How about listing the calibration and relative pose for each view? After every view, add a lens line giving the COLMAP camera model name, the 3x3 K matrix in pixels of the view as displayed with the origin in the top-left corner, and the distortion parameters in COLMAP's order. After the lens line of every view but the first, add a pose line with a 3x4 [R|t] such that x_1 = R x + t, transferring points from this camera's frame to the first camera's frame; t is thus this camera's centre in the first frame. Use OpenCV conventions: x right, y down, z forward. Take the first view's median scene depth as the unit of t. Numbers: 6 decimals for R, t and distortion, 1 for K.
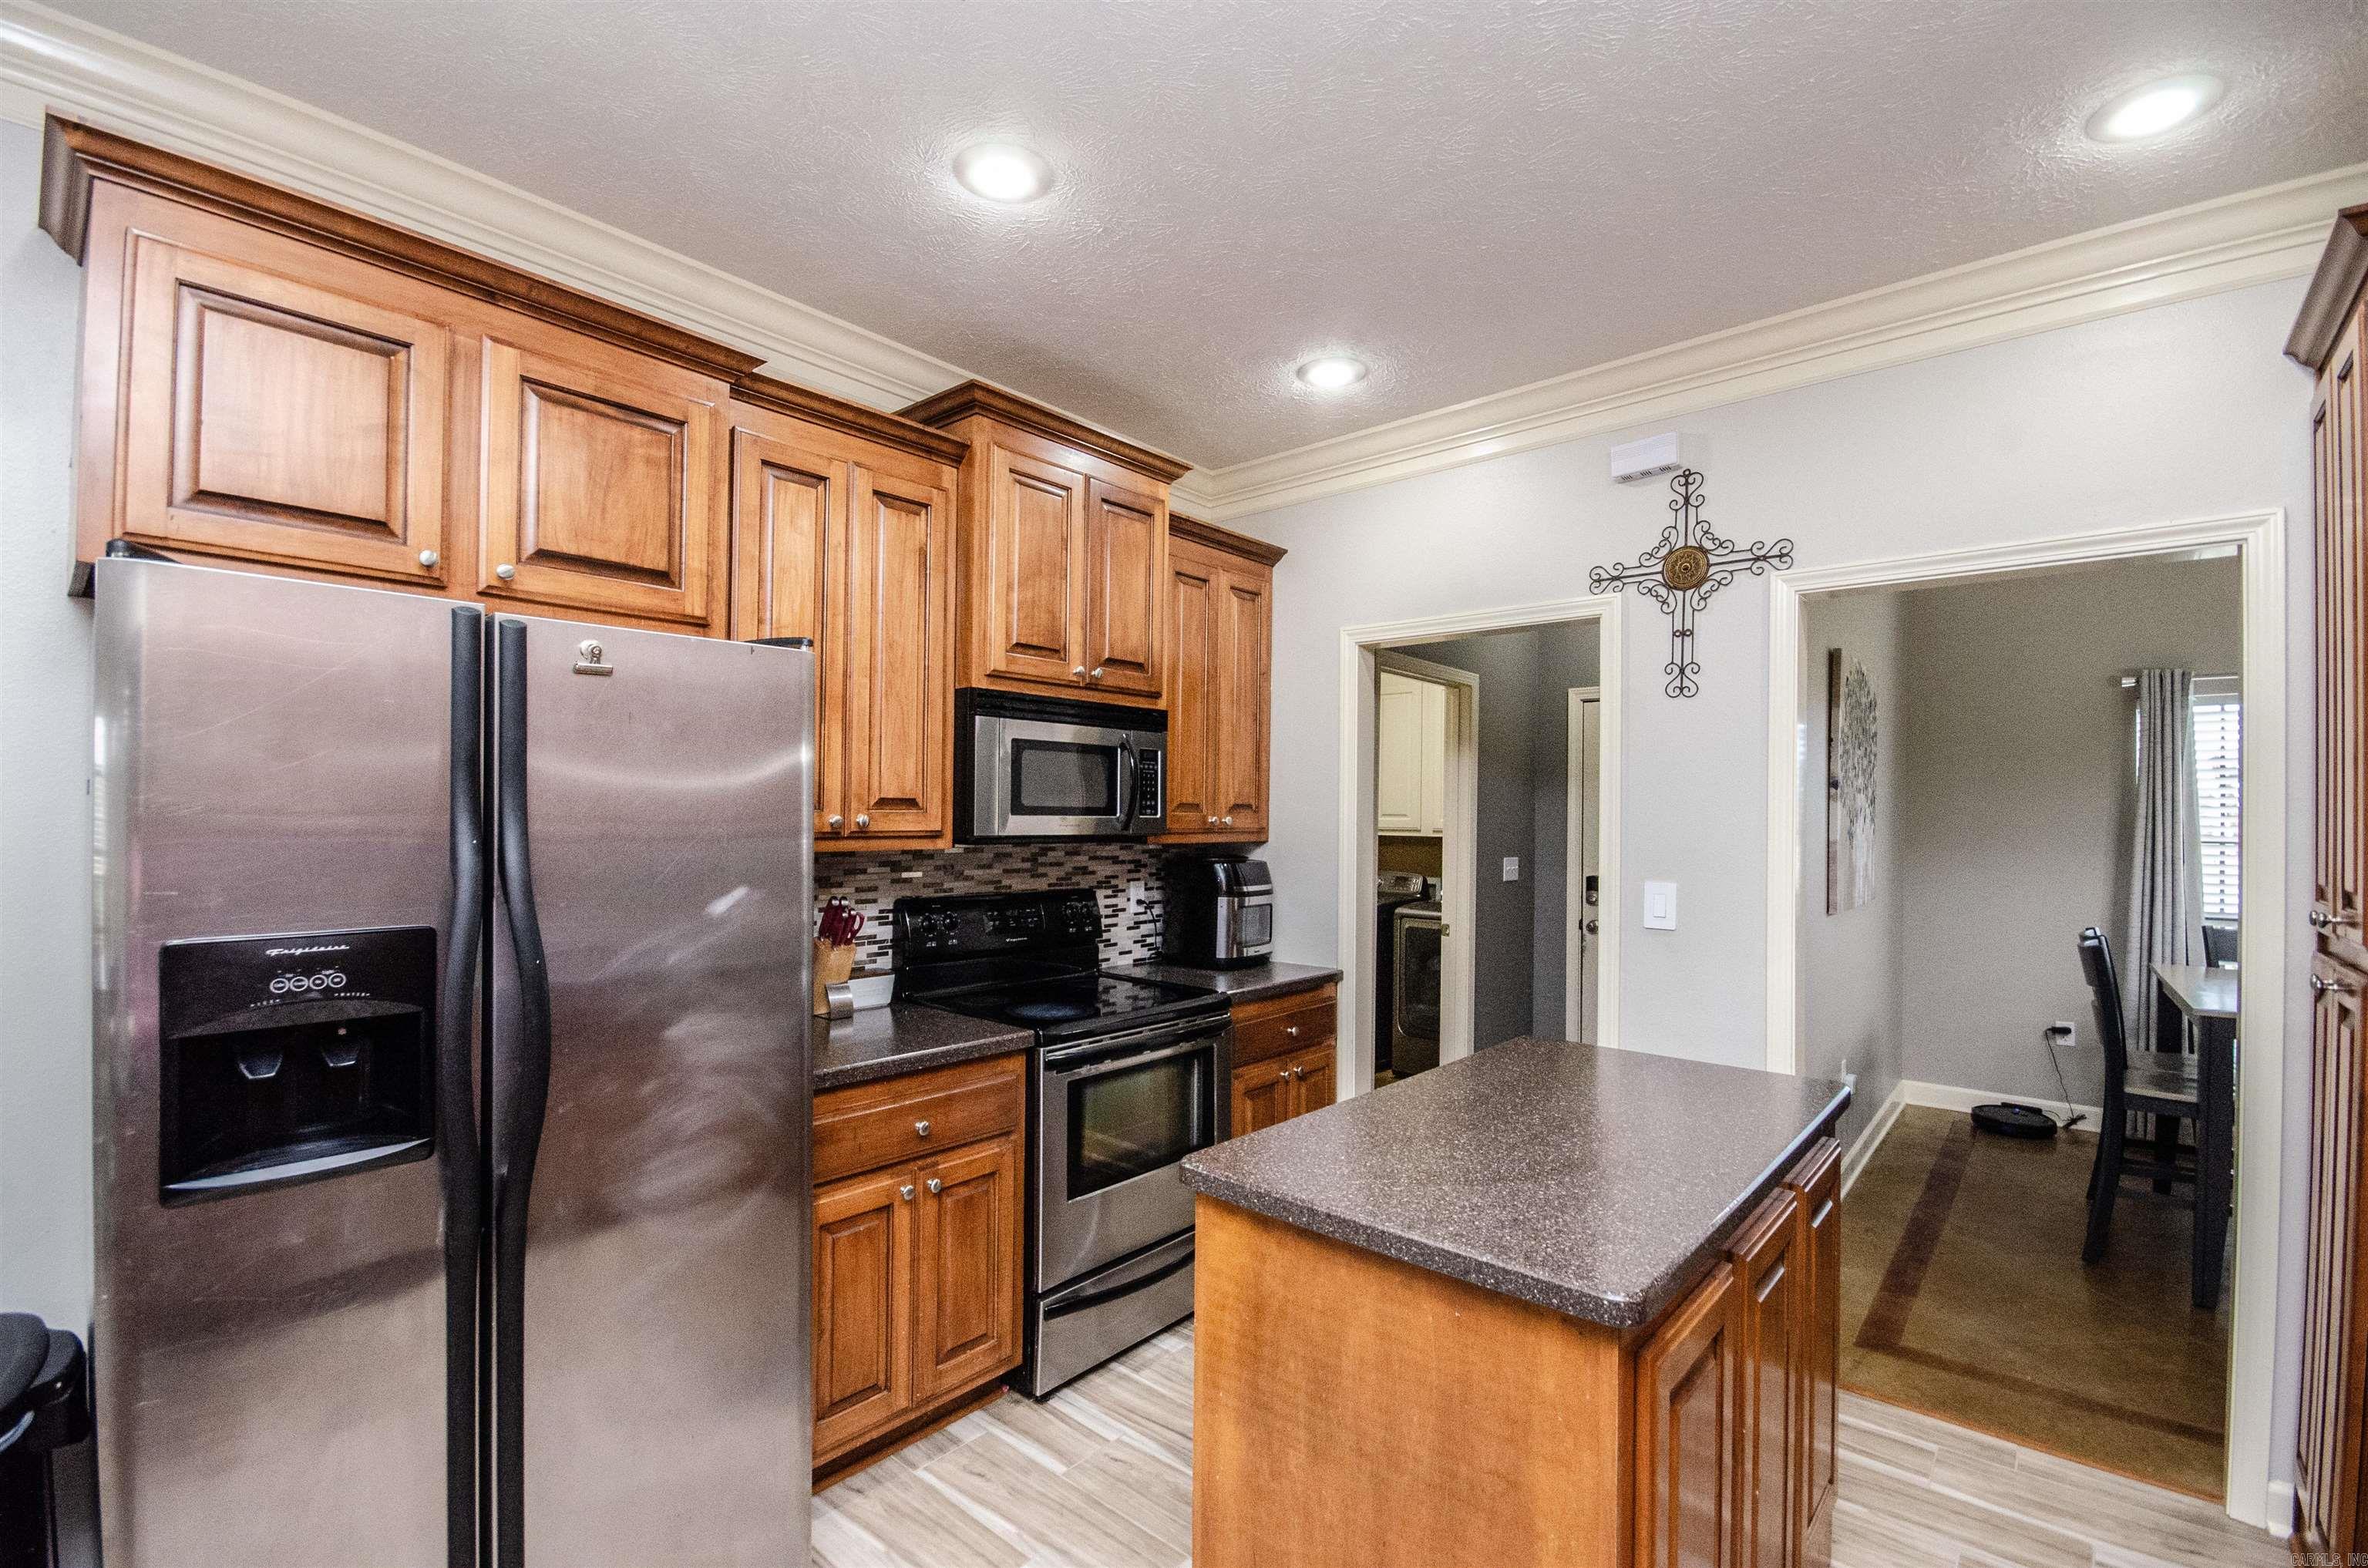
lens RADIAL K [[1029.6, 0, 1166.9], [0, 1029.6, 807.0], [0, 0, 1]] dist [0.003935, -0.009776]
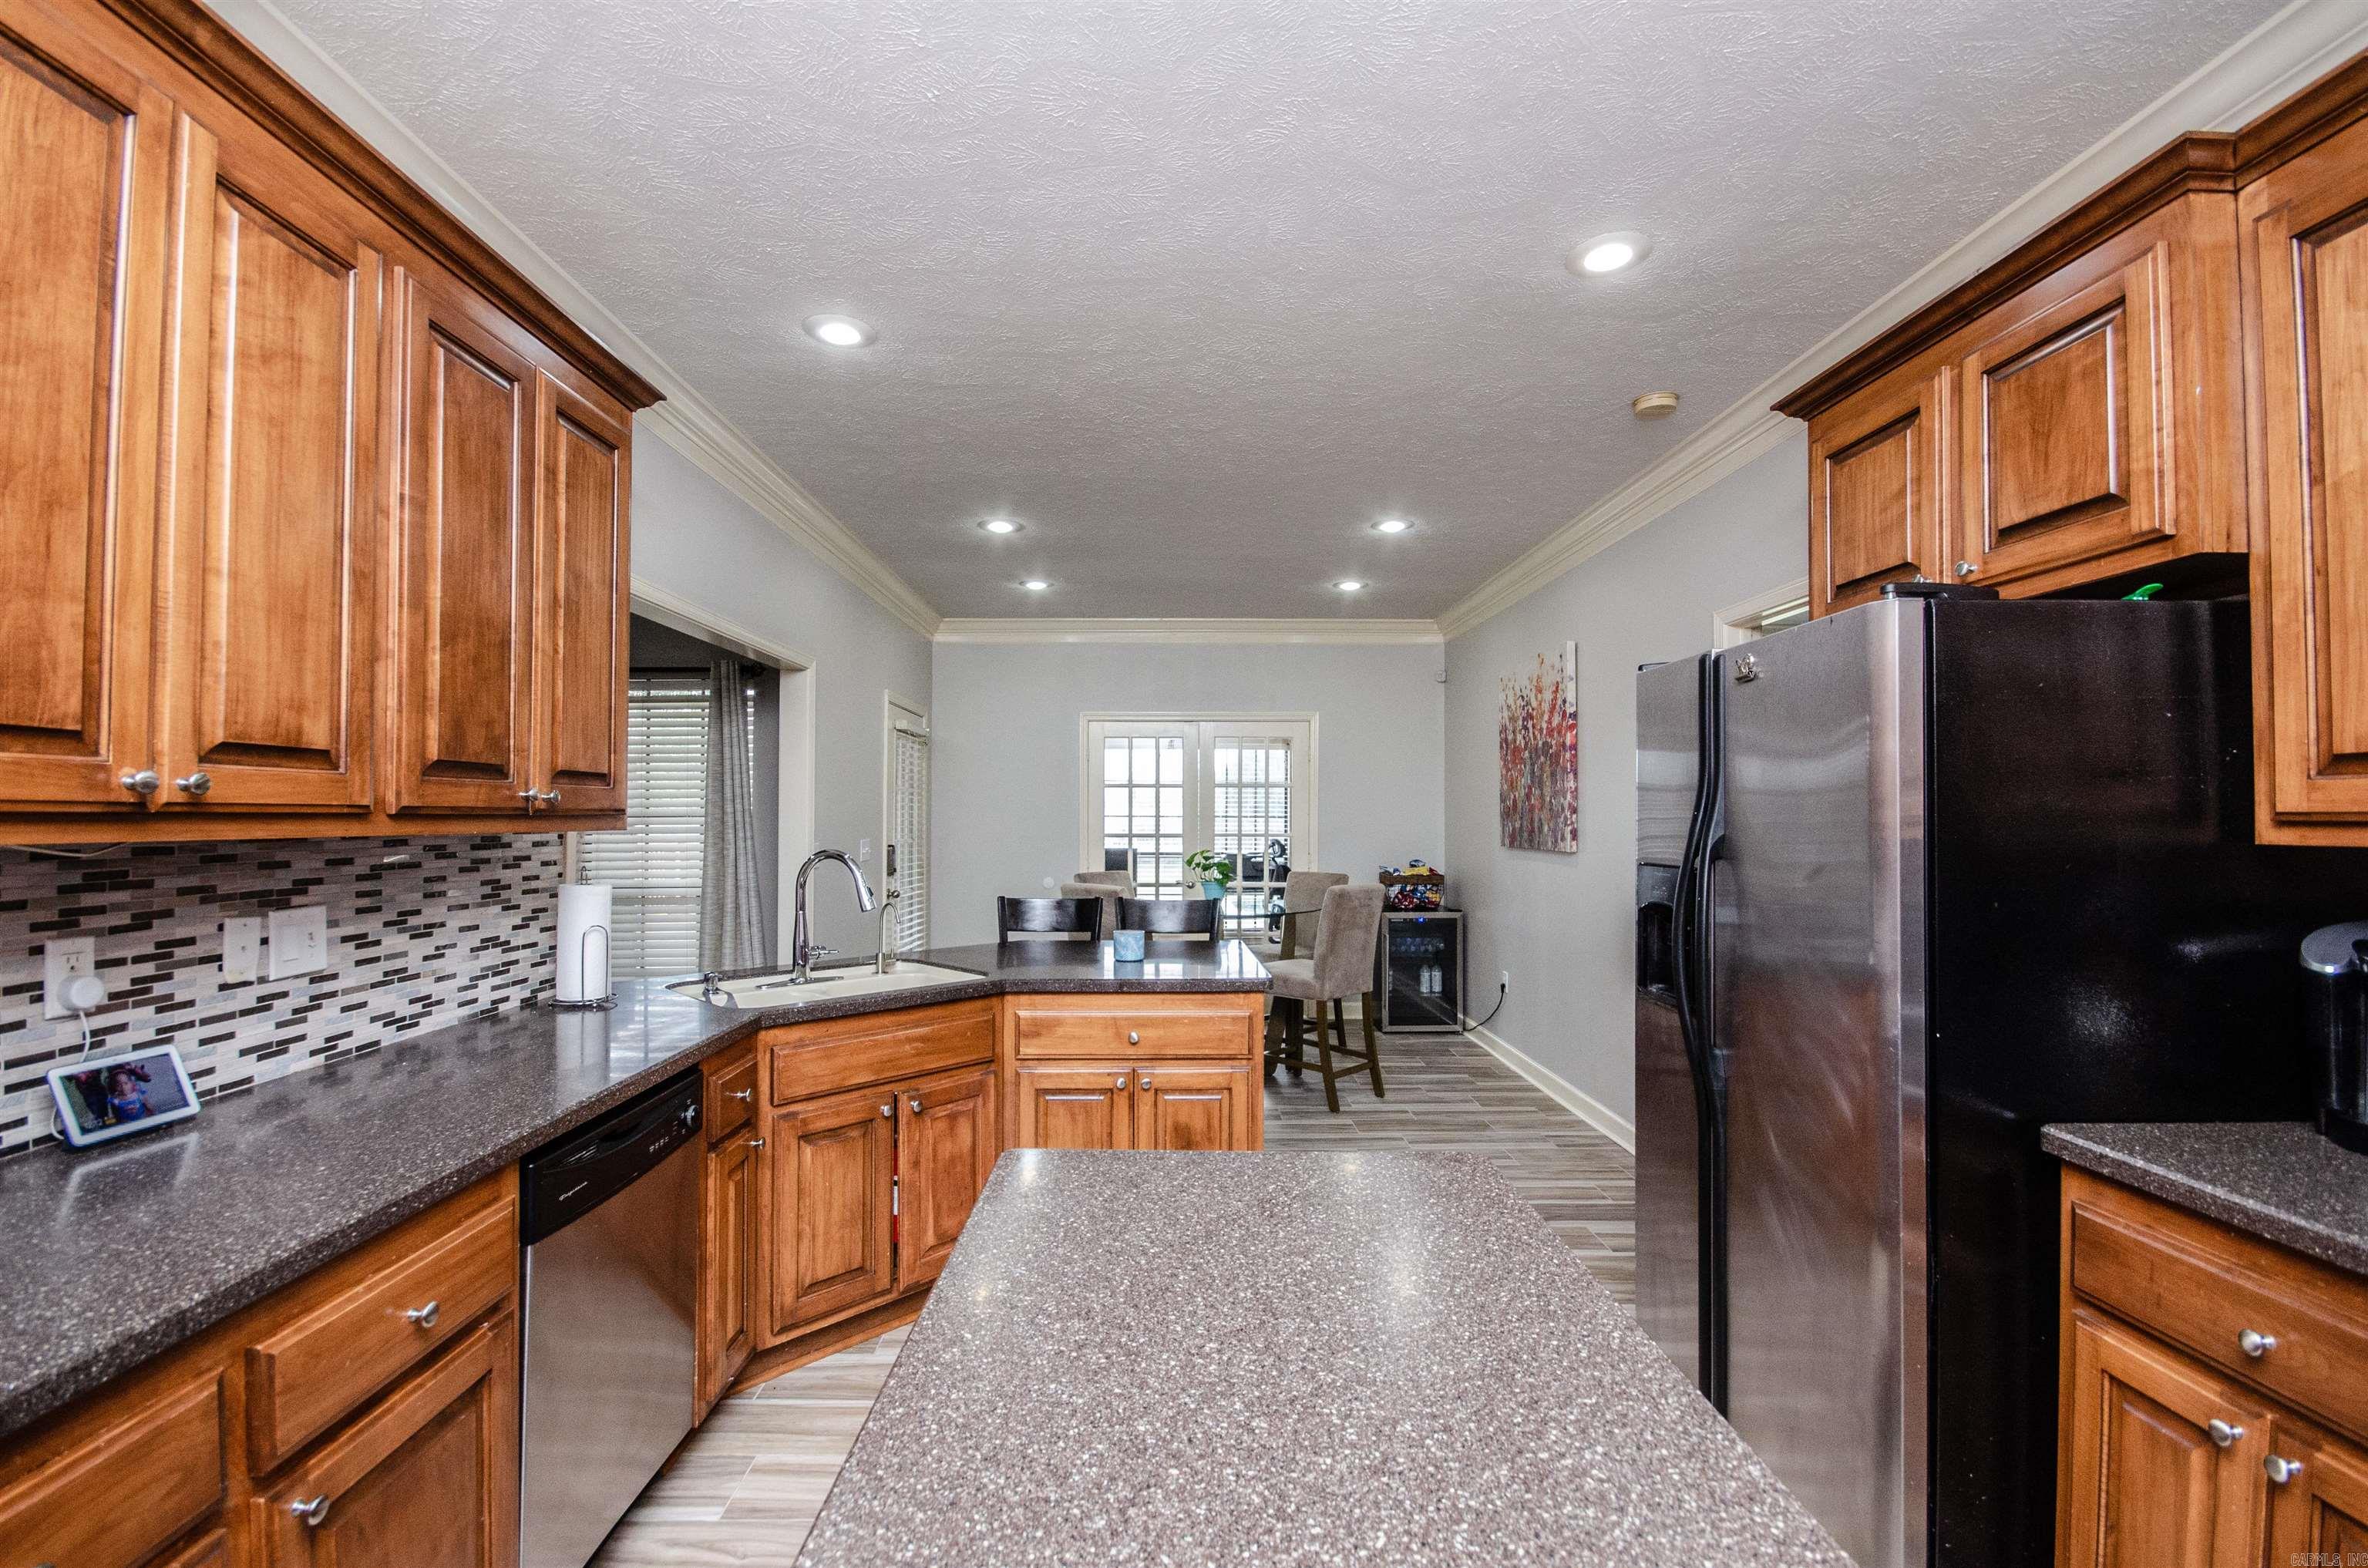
lens RADIAL K [[1029.6, 0, 1166.9], [0, 1029.6, 807.0], [0, 0, 1]] dist [0.003935, -0.009776]
pose [[-0.744191, -0.018198, -0.667719, 0.445217], [-0.004188, 0.999736, -0.022578, 0.030861], [0.667954, -0.014006, -0.744071, 0.805279]]
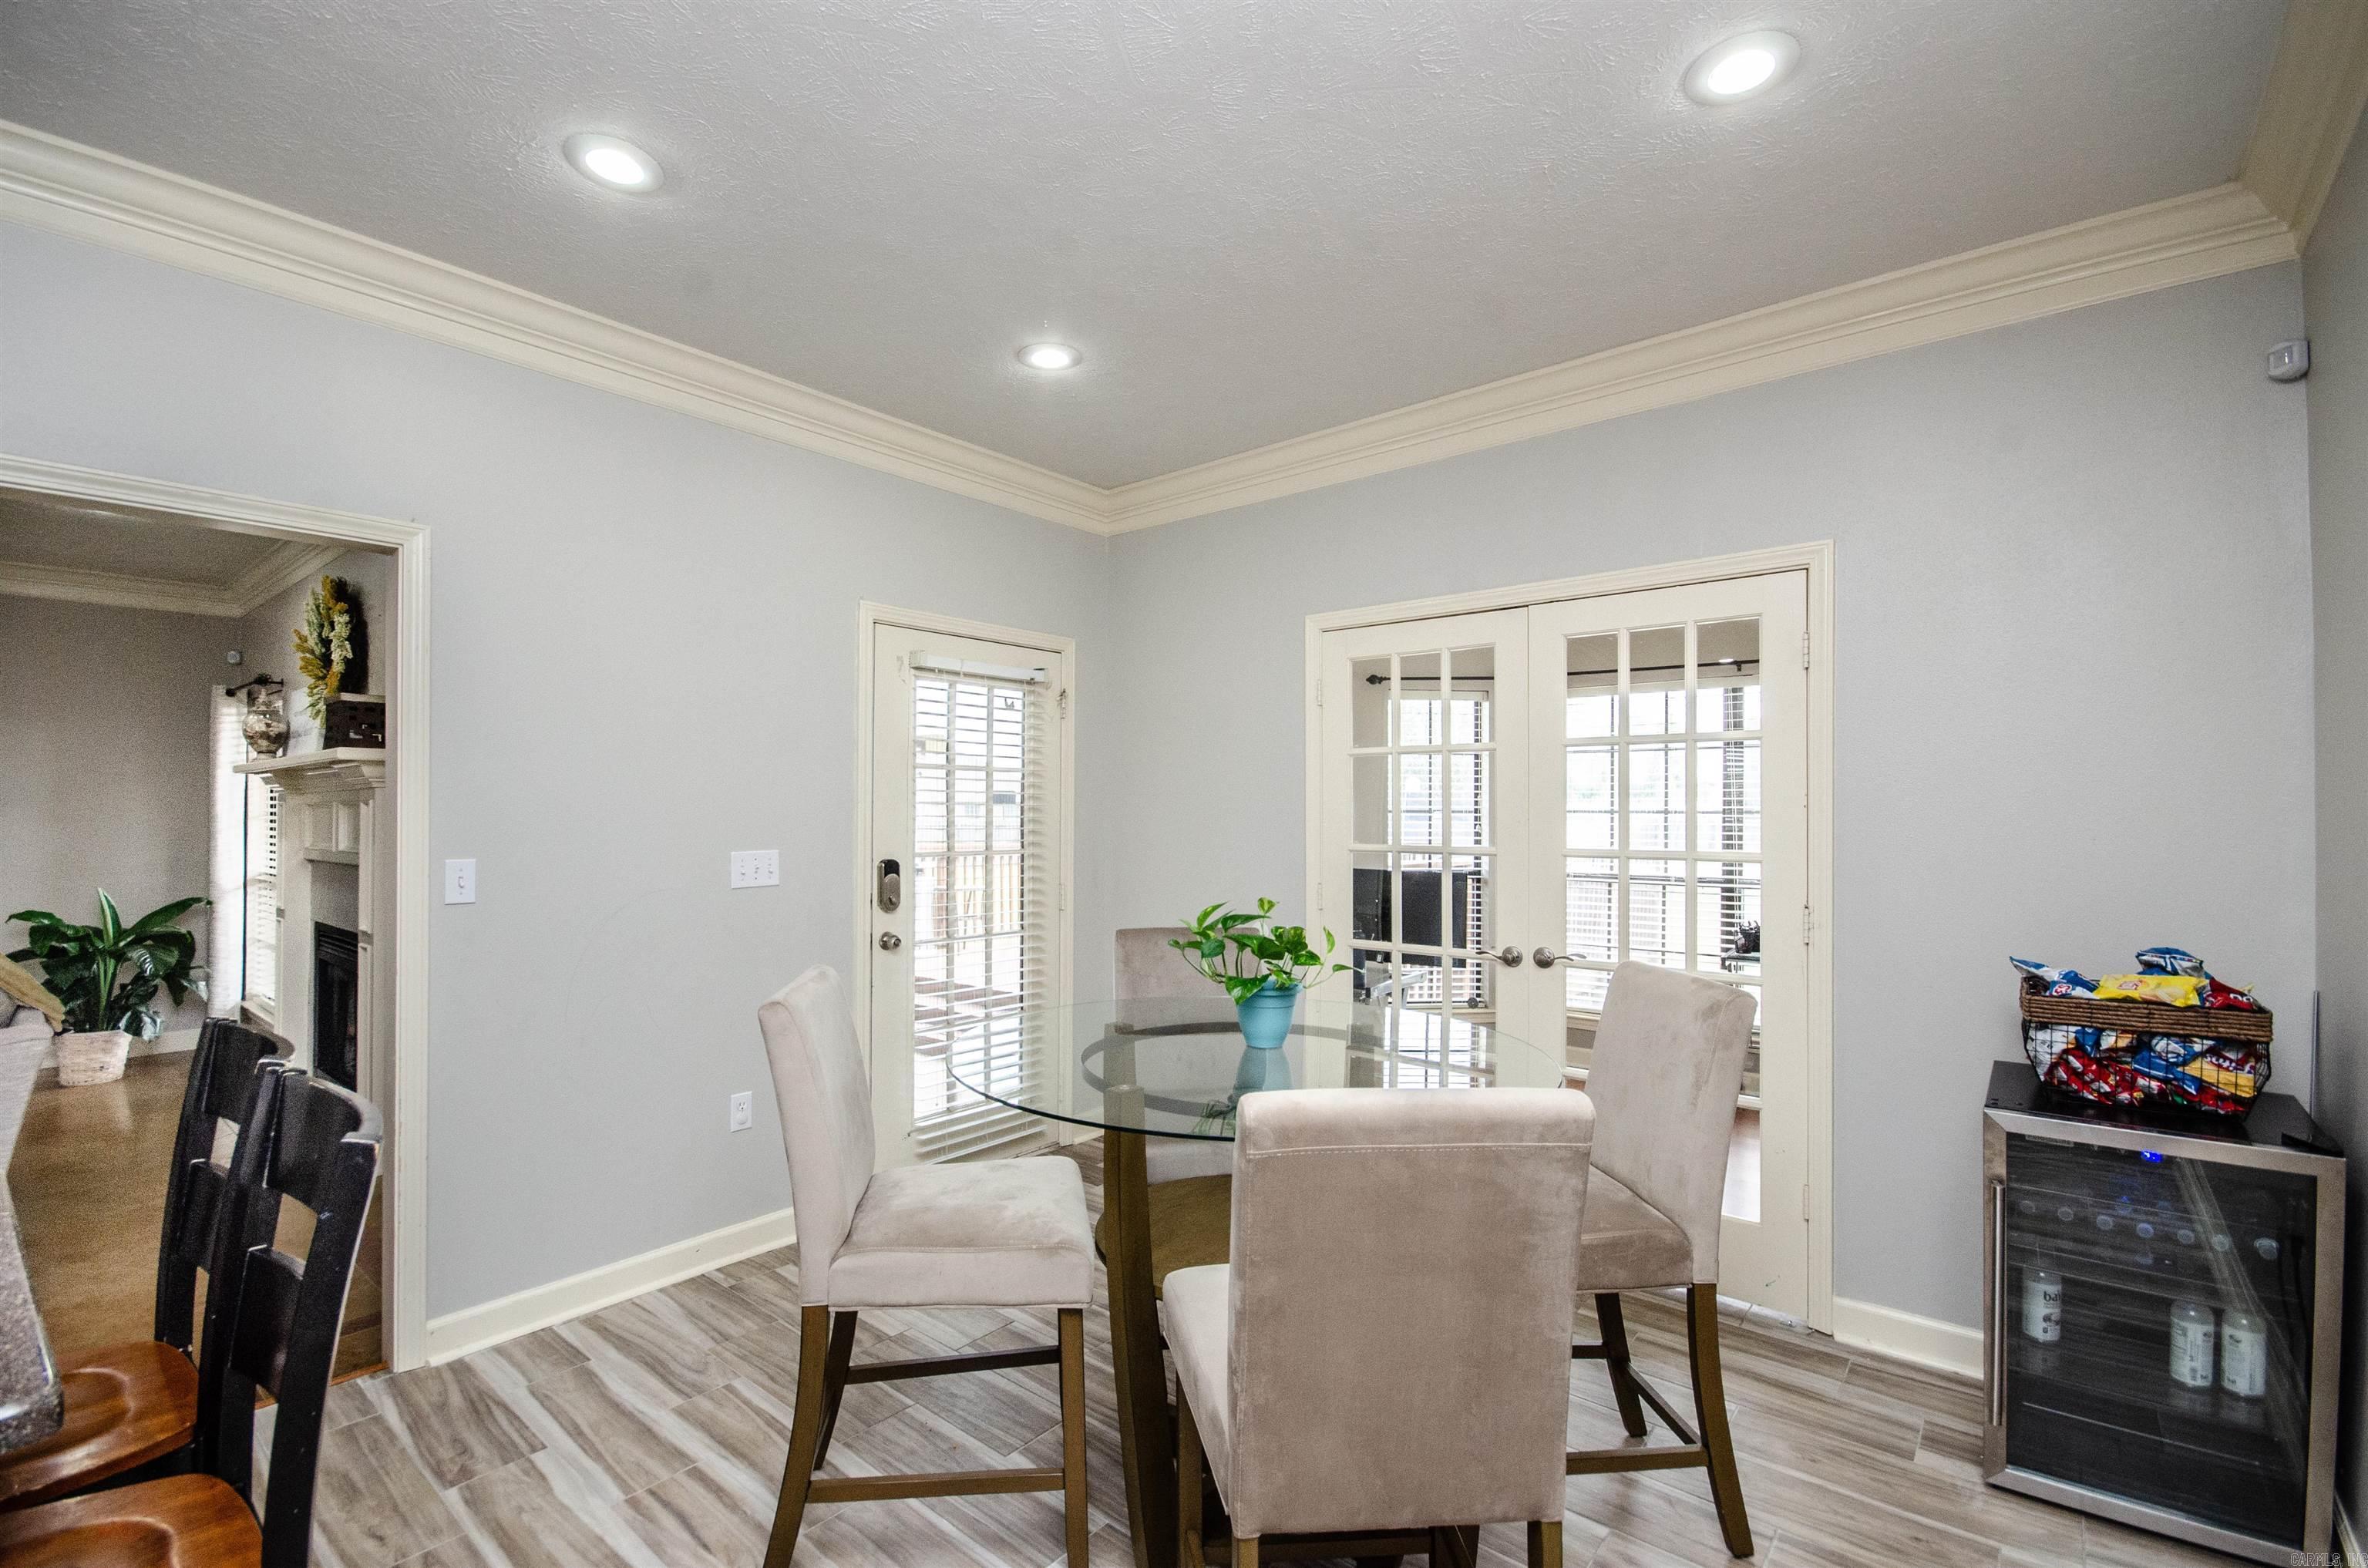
lens RADIAL K [[1034.3, 0, 1167.5], [0, 1034.3, 804.7], [0, 0, 1]] dist [-0.000563, -0.000762]
pose [[-0.999343, -0.011169, -0.034473, -0.808090], [-0.010722, 0.999856, -0.013120, 0.006940], [0.034614, -0.012742, -0.999320, 0.159031]]
